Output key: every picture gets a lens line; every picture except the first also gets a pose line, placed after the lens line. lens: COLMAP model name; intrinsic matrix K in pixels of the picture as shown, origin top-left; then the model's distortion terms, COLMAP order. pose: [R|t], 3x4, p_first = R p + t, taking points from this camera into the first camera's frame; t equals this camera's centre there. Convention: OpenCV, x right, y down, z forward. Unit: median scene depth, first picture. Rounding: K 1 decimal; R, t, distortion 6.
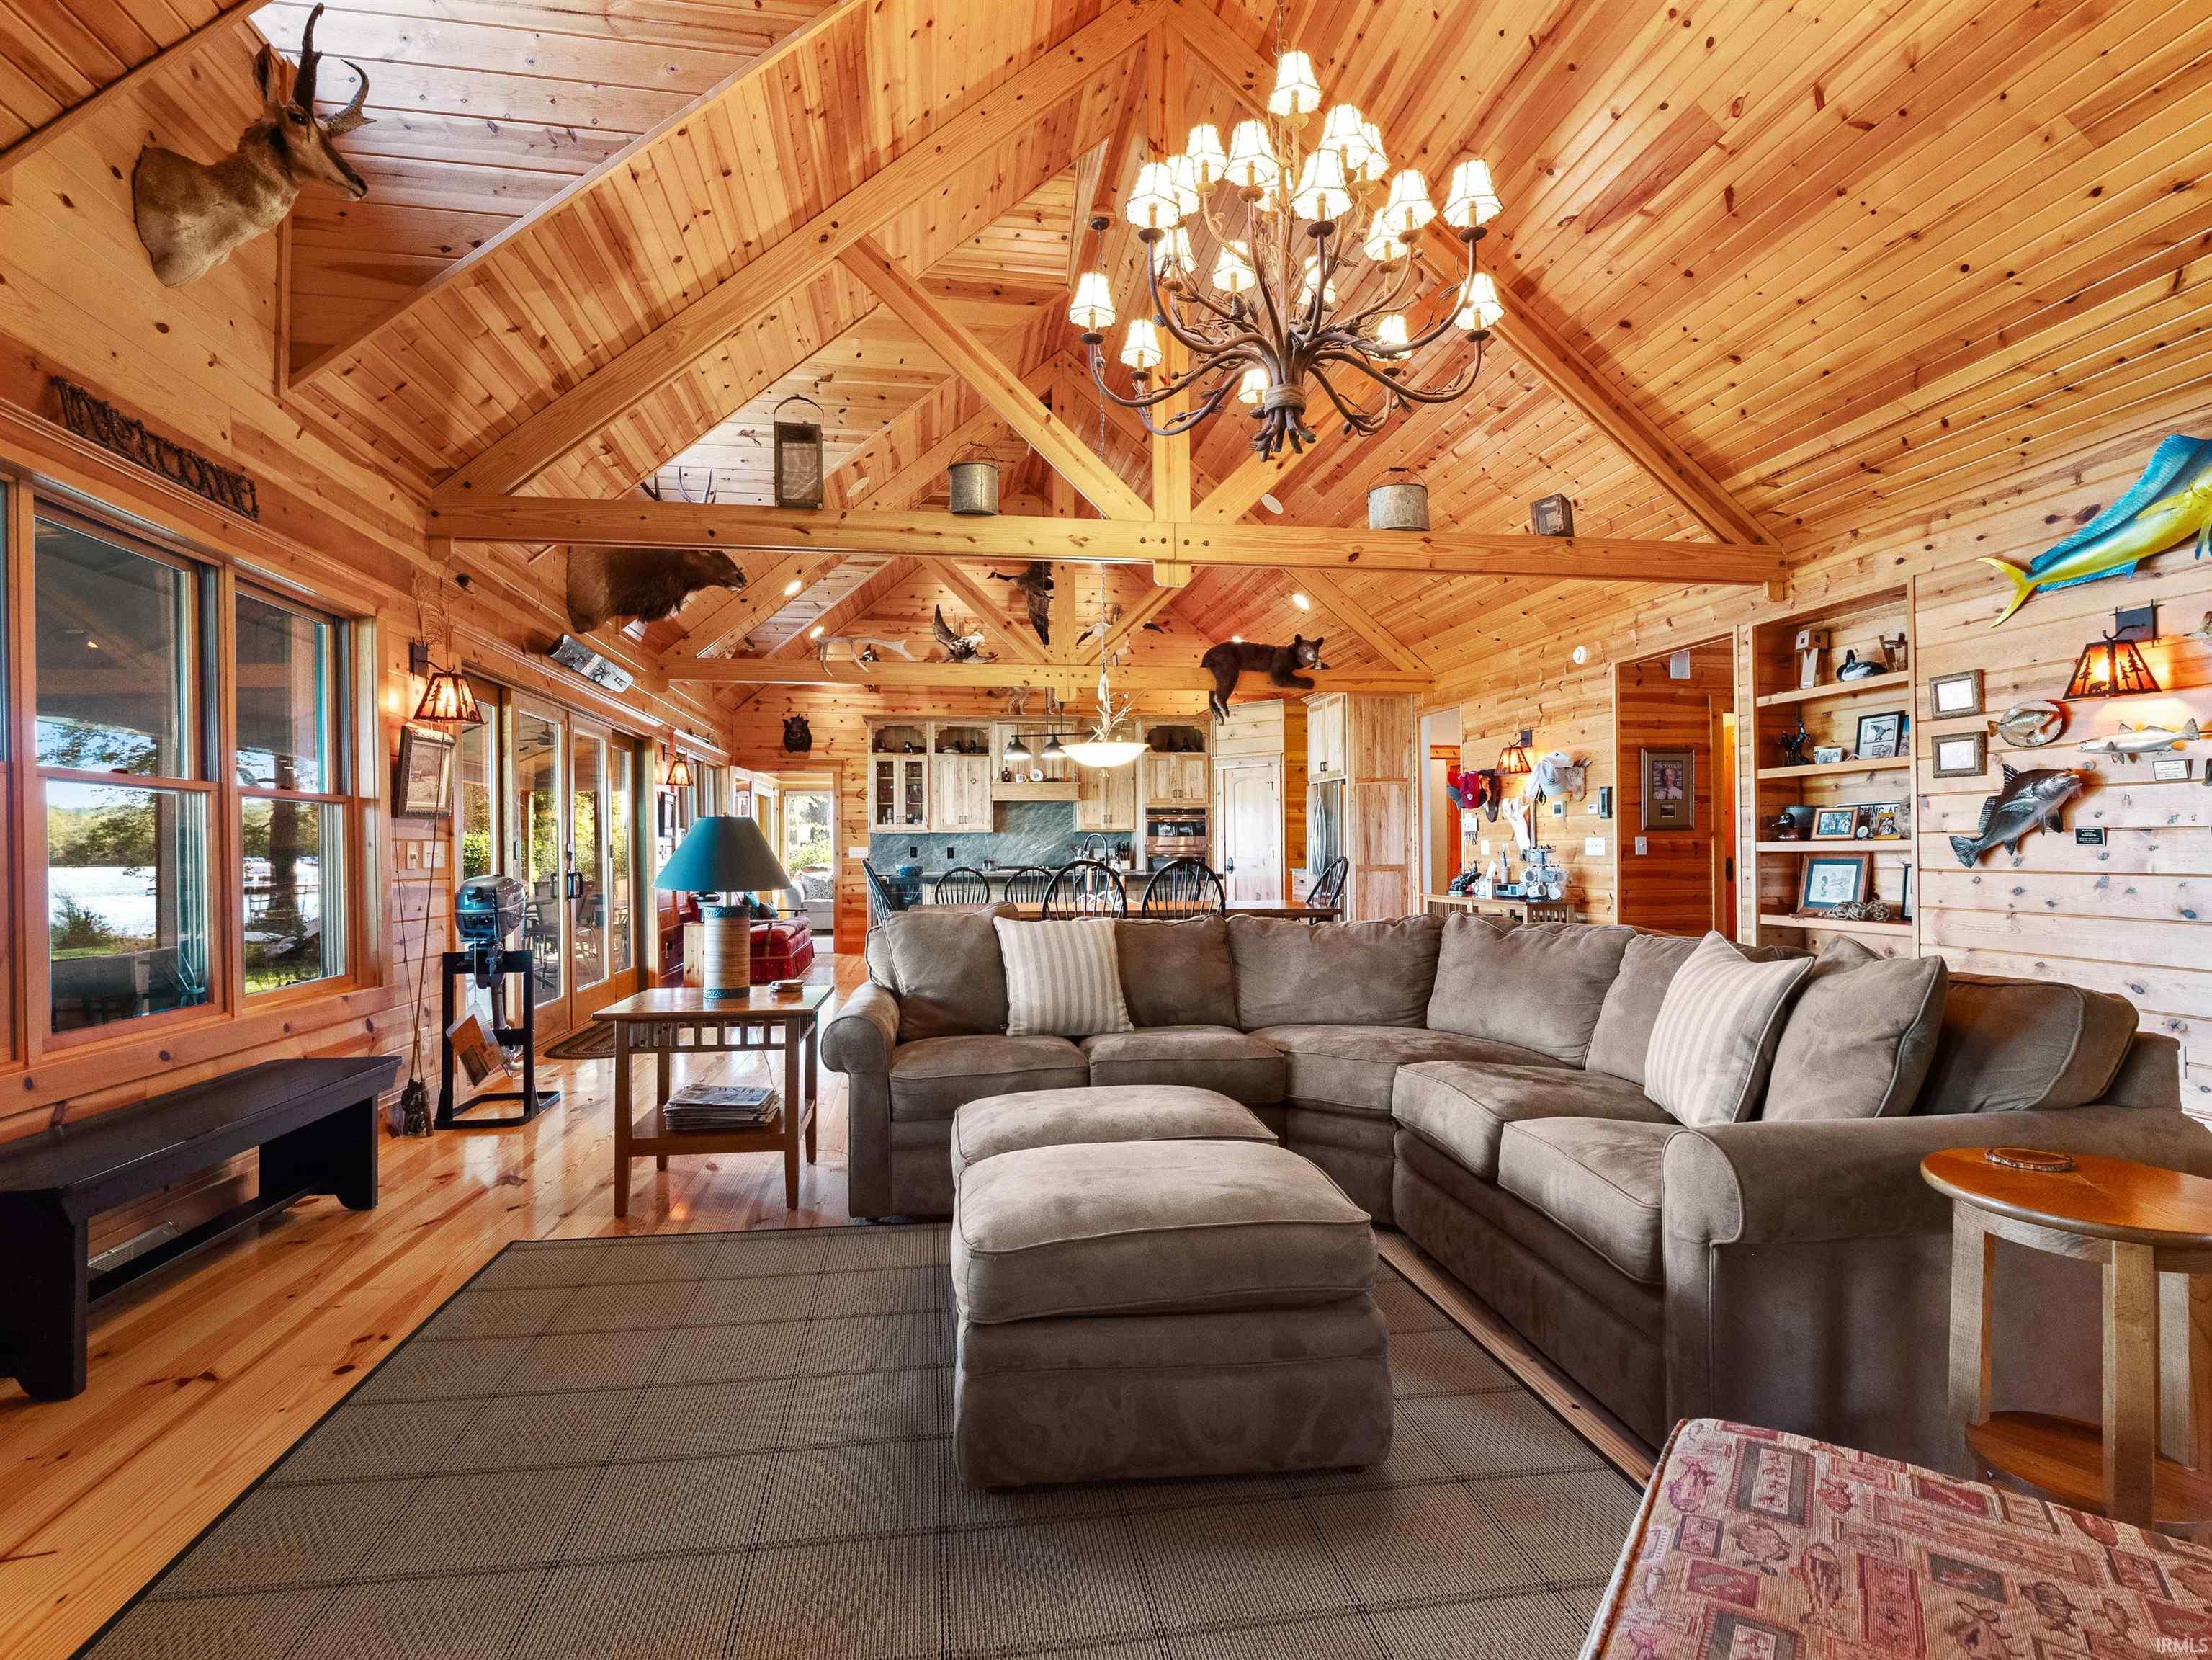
lens RADIAL K [[1032.3, 0, 1109.0], [0, 1032.3, 834.8], [0, 0, 1]] dist [-0.005504, -0.010331]
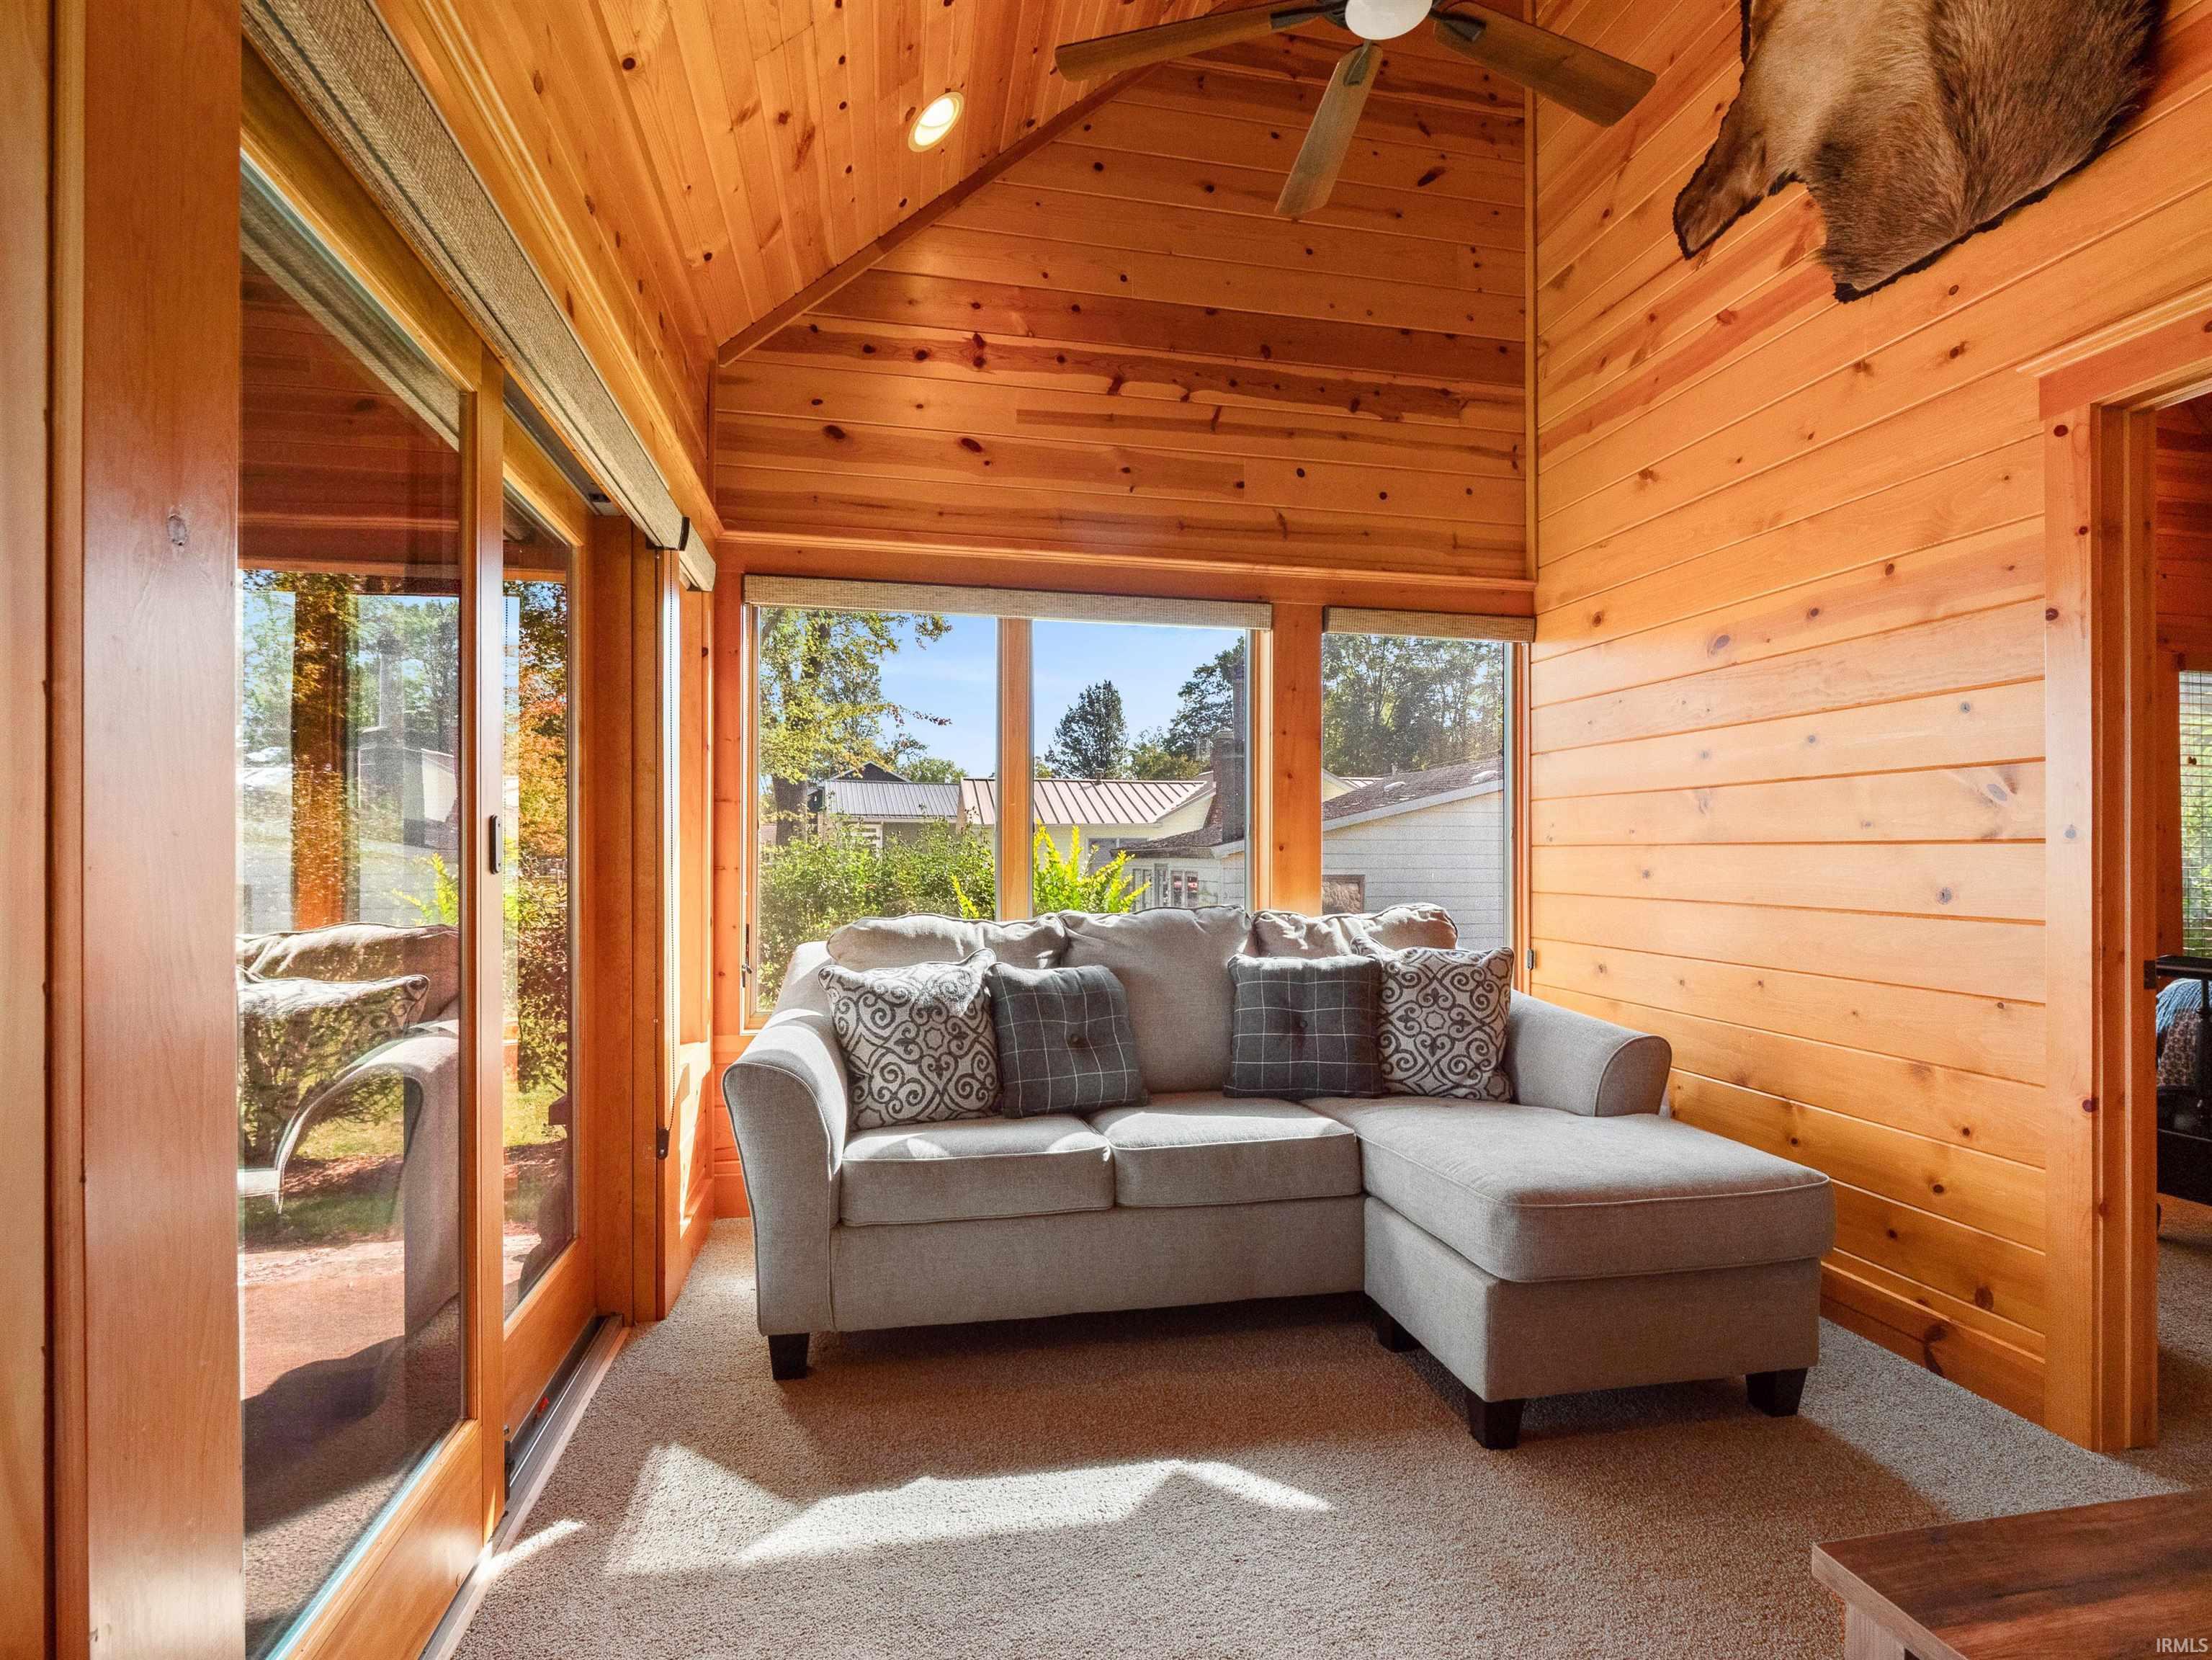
lens RADIAL K [[1032.3, 0, 1109.0], [0, 1032.3, 834.8], [0, 0, 1]] dist [-0.005504, -0.010331]
pose [[0.999137, 0.013146, 0.039399, -0.312519], [-0.012818, 0.999881, -0.008581, 0.017287], [-0.039507, 0.008068, 0.999187, 0.994960]]
